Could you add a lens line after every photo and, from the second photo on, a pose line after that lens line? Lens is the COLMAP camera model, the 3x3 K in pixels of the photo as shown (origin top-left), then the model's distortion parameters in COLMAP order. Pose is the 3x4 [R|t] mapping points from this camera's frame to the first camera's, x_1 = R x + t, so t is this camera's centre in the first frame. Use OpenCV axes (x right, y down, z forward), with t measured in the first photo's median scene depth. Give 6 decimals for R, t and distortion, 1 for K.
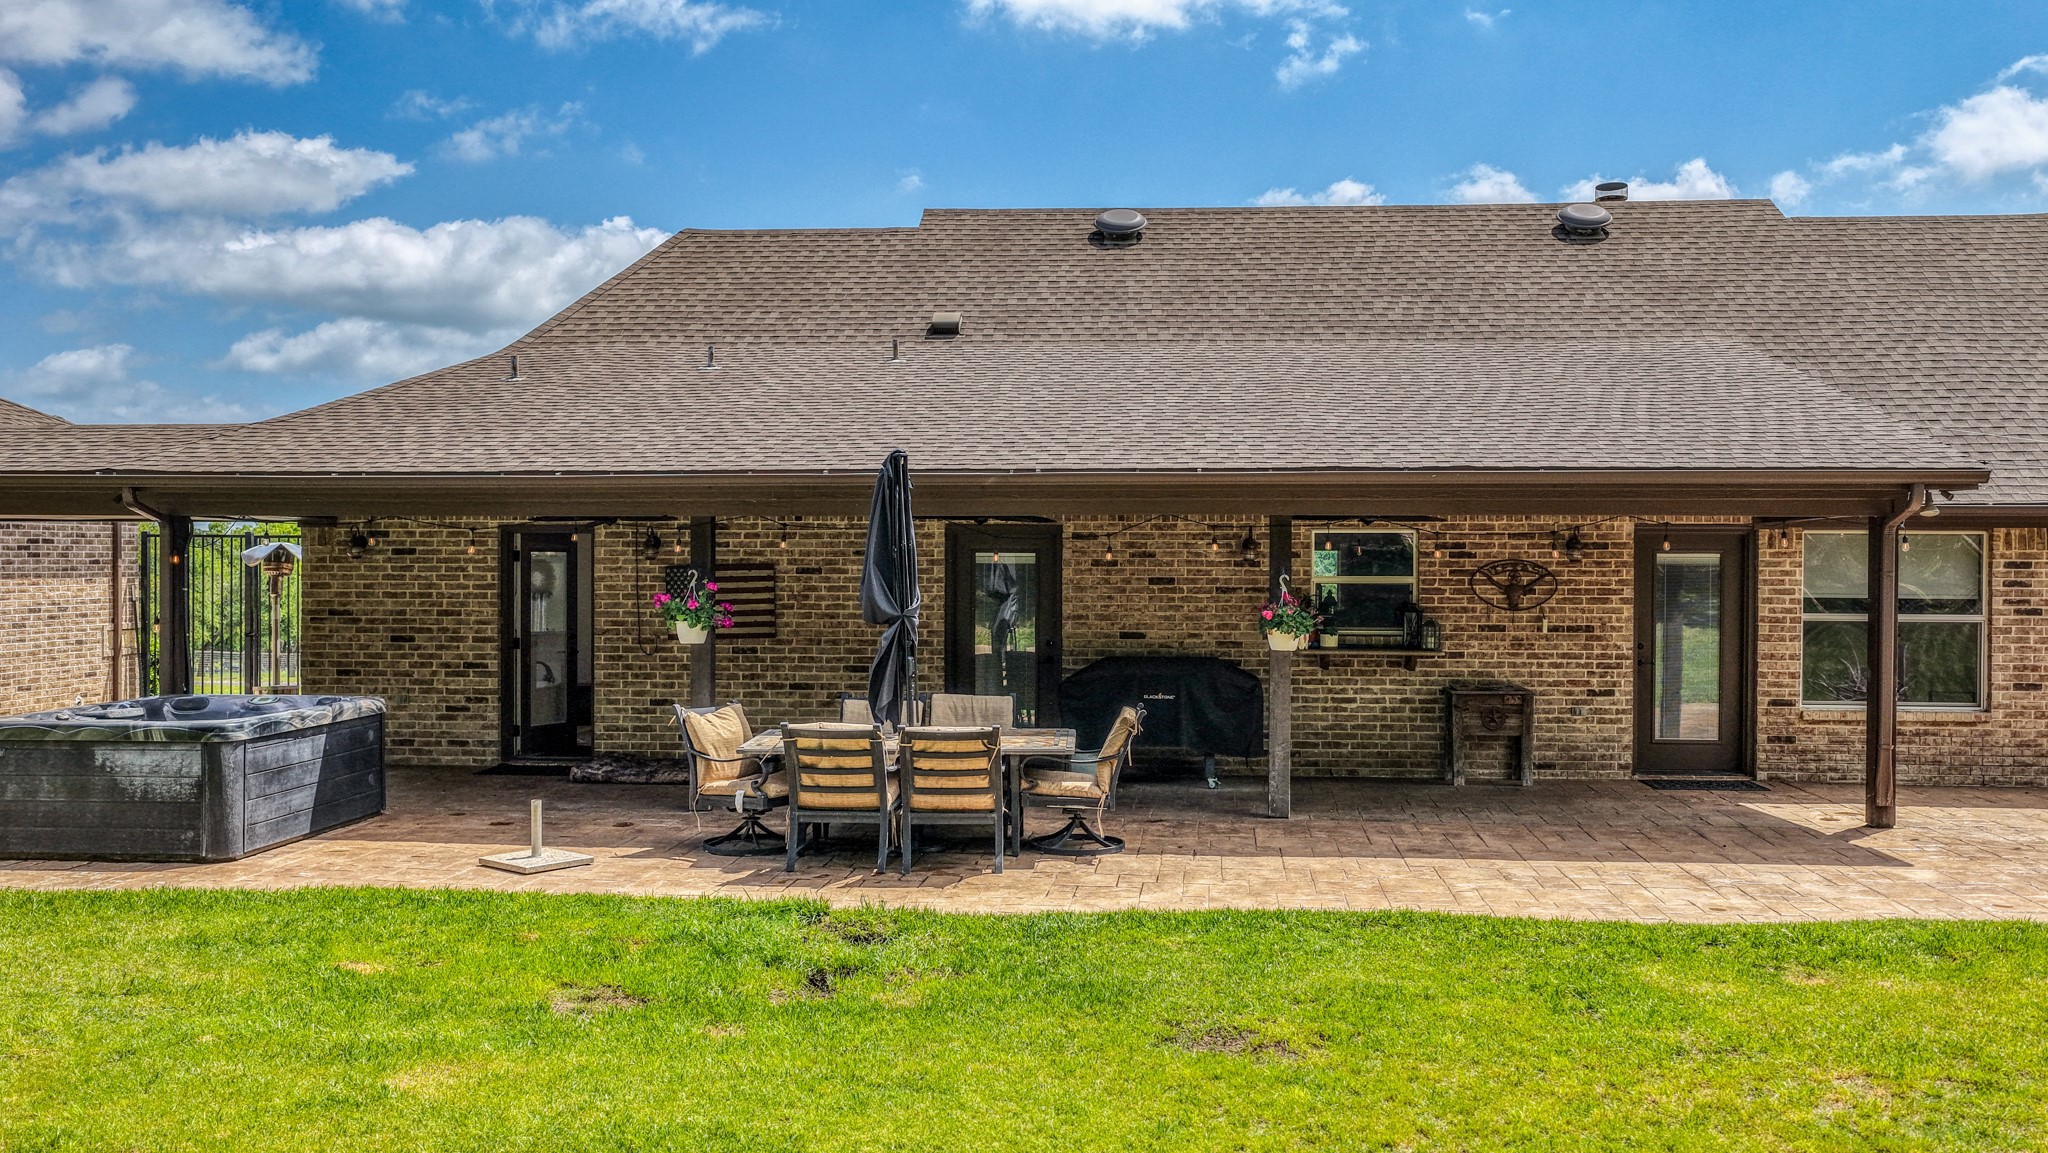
lens RADIAL K [[1699.7, 0, 1030.5], [0, 1699.7, 569.1], [0, 0, 1]] dist [-0.007859, 0.016909]
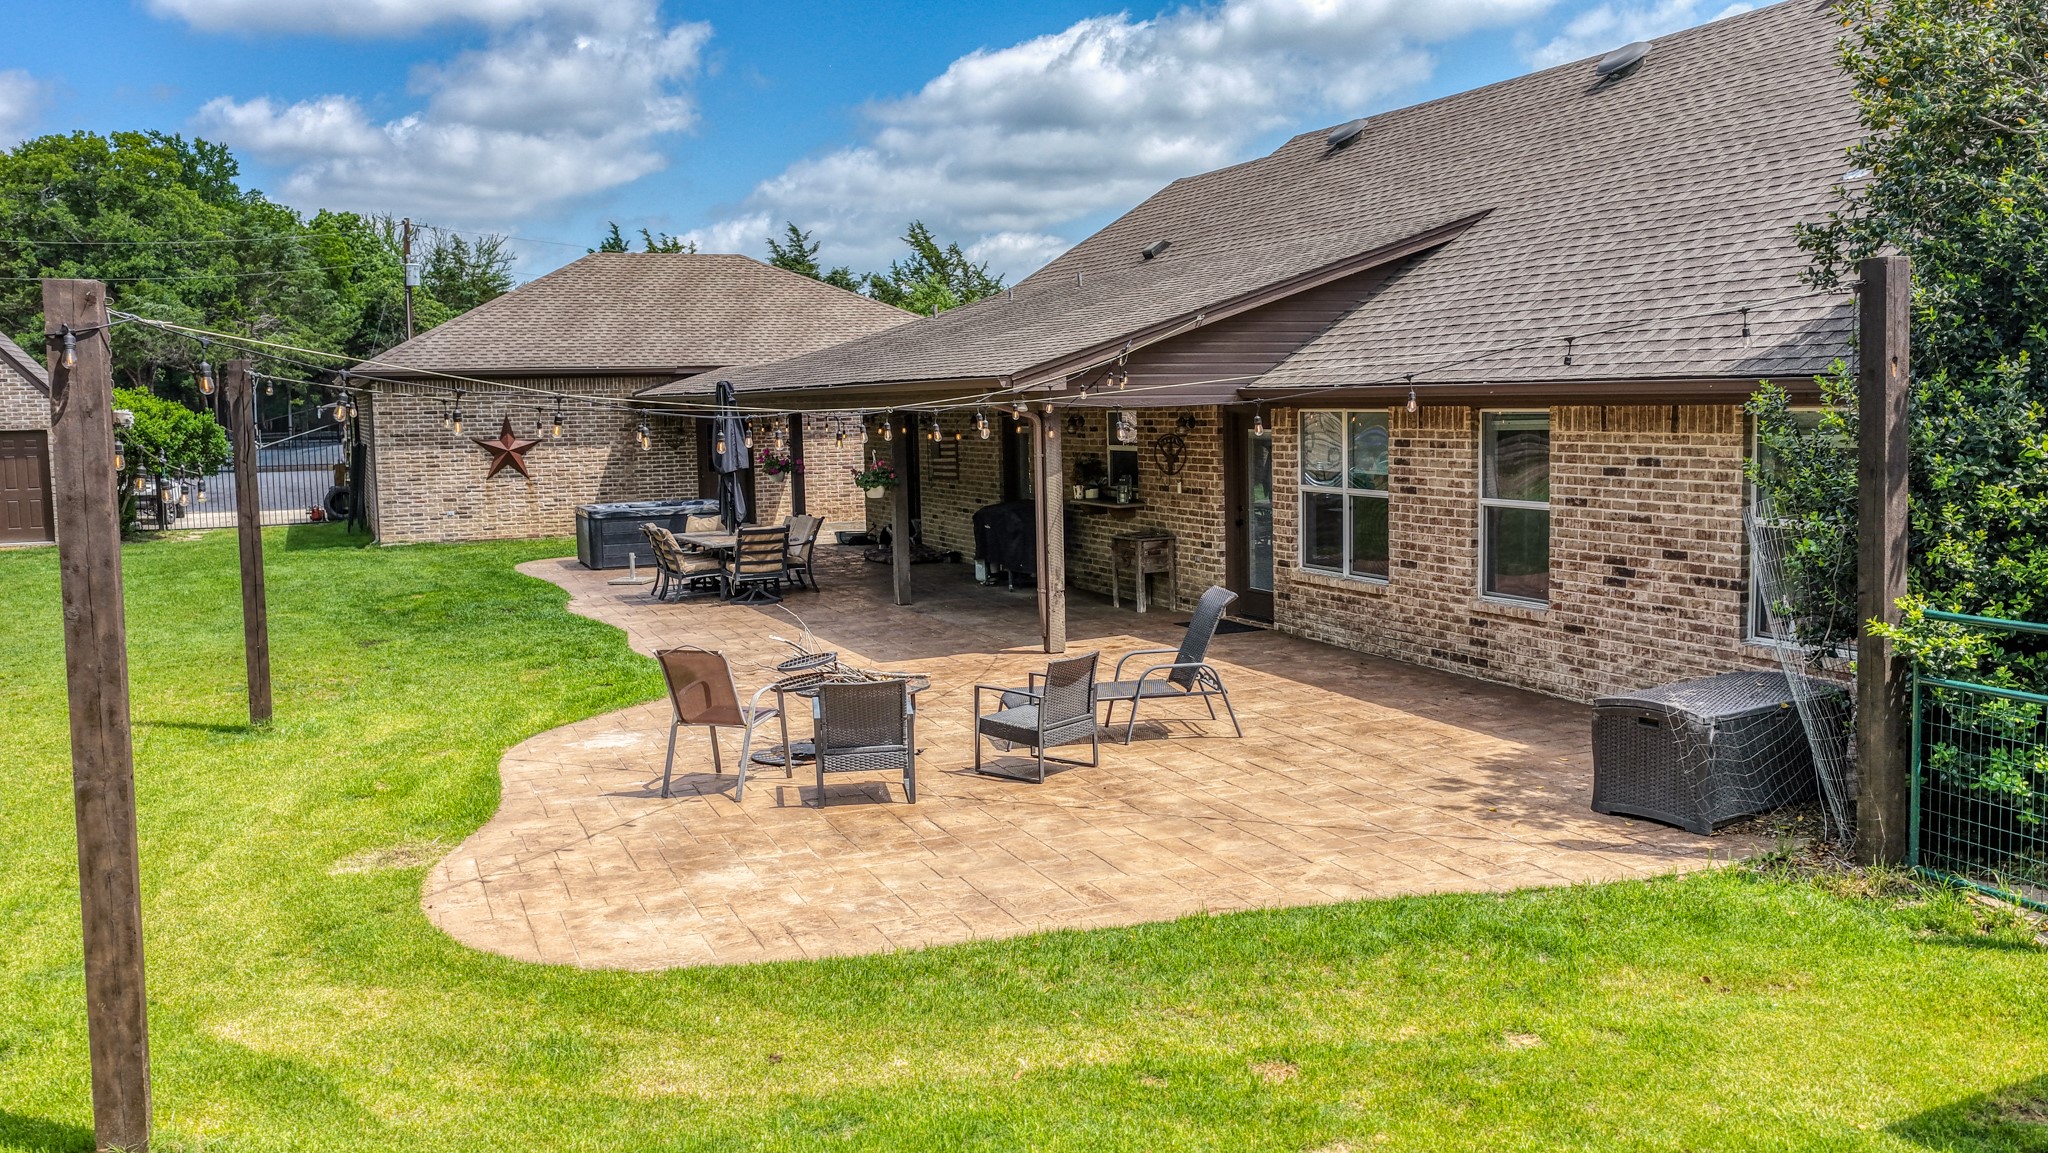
lens RADIAL K [[1699.7, 0, 1030.5], [0, 1699.7, 569.1], [0, 0, 1]] dist [-0.007859, 0.016909]
pose [[0.468982, 0.075191, -0.880001, 1.366198], [0.019635, 0.995236, 0.095501, -0.028525], [0.882990, -0.062067, 0.465271, 0.331010]]
